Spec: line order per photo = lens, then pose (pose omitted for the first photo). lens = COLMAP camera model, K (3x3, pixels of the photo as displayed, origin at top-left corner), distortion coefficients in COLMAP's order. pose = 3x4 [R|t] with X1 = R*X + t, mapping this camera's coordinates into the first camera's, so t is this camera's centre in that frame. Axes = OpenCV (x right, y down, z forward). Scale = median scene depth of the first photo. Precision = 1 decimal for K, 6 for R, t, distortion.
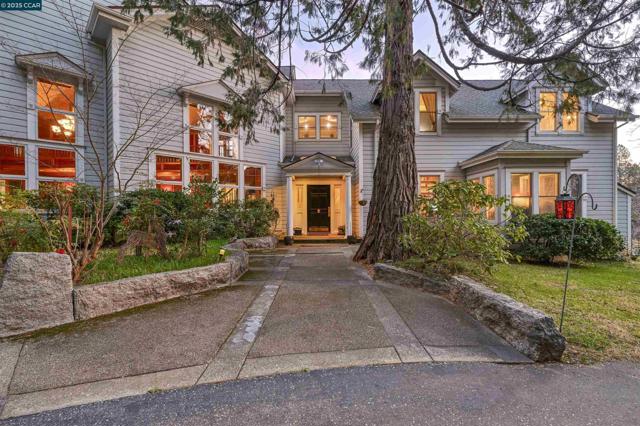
lens RADIAL K [[293.4, 0, 321.5], [0, 293.4, 213.2], [0, 0, 1]] dist [0.001754, -0.000110]
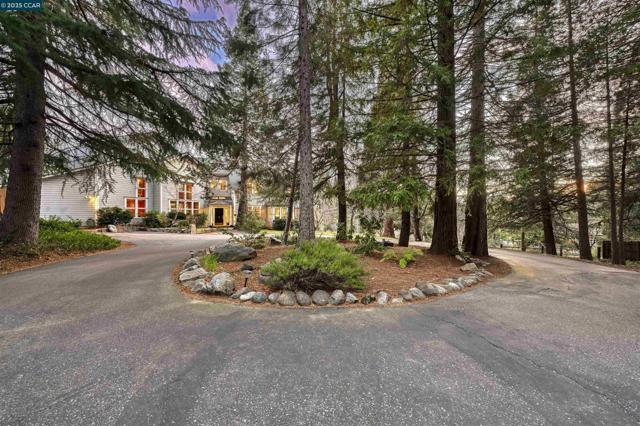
lens RADIAL K [[254.2, 0, 319.8], [0, 254.2, 212.0], [0, 0, 1]] dist [-0.000174, -0.000742]
pose [[0.894889, 0.013317, 0.446089, -0.320567], [-0.006562, 0.999839, -0.016684, -0.031313], [-0.446240, 0.012003, 0.894833, -2.247807]]
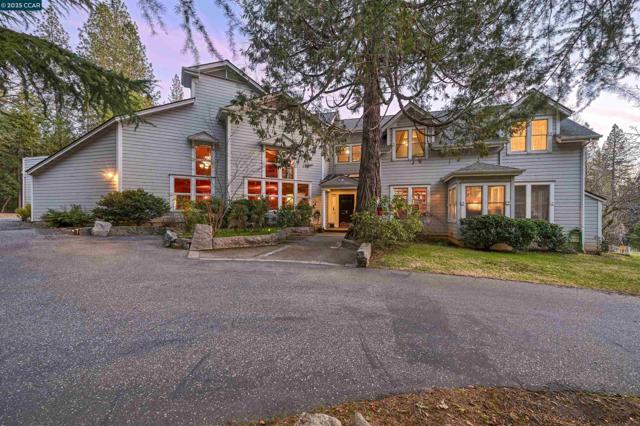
lens RADIAL K [[254.2, 0, 320.0], [0, 254.2, 213.0], [0, 0, 1]] dist [-0.000174, -0.000742]
pose [[0.961029, 0.009531, -0.276283, 0.292717], [-0.010597, 0.999941, -0.002365, 0.003917], [0.276245, 0.005200, 0.961073, -0.379165]]
